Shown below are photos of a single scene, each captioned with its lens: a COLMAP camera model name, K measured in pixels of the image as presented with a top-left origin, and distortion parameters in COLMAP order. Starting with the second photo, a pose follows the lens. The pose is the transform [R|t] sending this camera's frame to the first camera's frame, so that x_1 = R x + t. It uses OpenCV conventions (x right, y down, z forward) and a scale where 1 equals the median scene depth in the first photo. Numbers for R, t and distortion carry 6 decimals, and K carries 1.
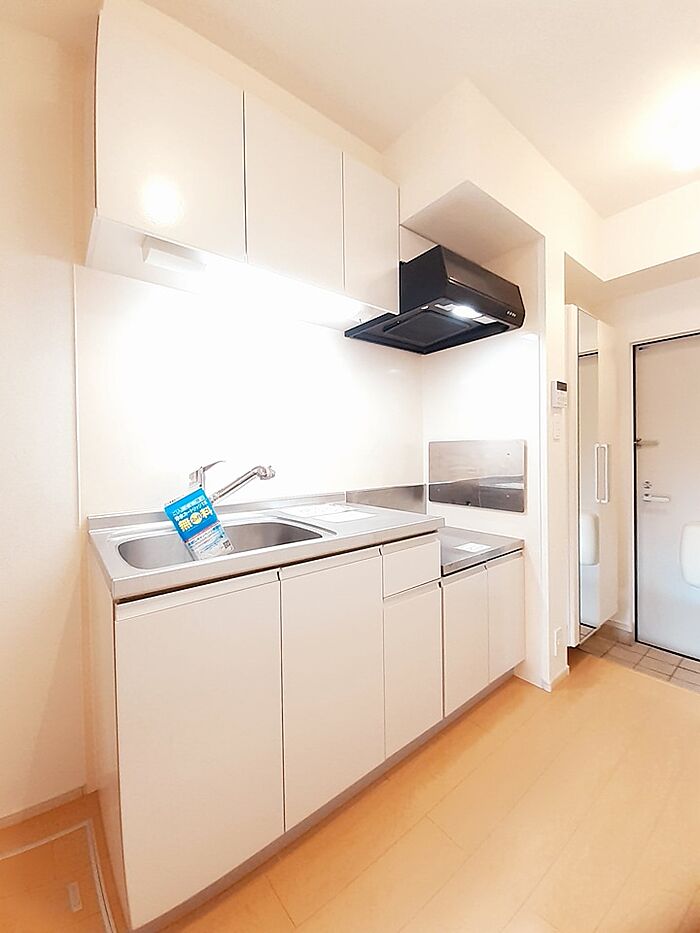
lens RADIAL K [[374.0, 0, 348.6], [0, 374.0, 462.4], [0, 0, 1]] dist [0.000315, 0.000025]
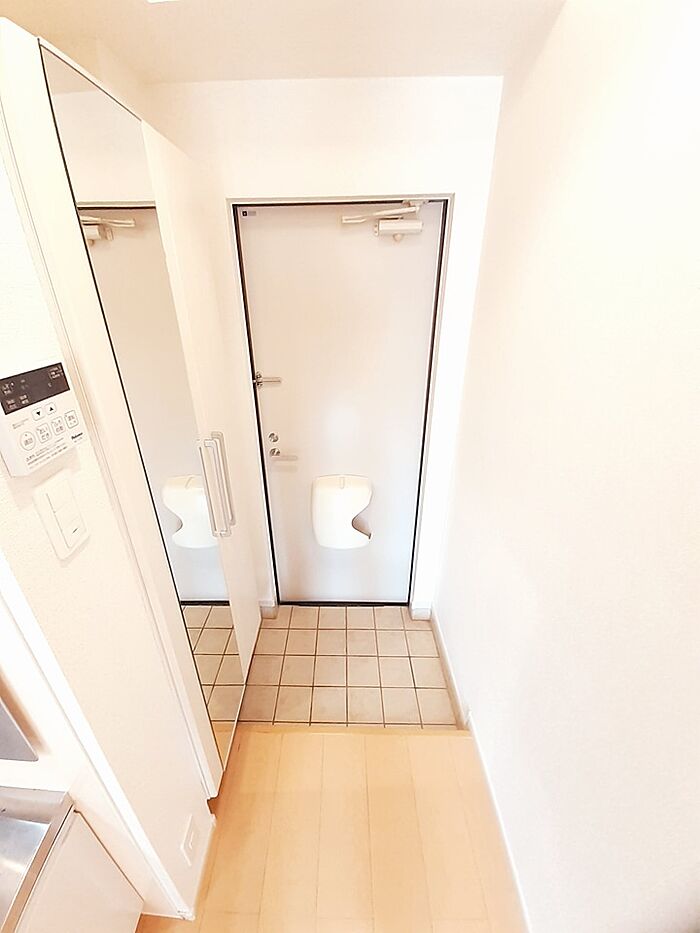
lens RADIAL K [[374.0, 0, 345.4], [0, 374.0, 467.5], [0, 0, 1]] dist [0.000315, 0.000025]
pose [[0.619146, -0.337174, 0.709205, 0.359544], [0.002887, 0.904100, 0.427312, -0.192748], [-0.785271, -0.262521, 0.560743, 0.480201]]
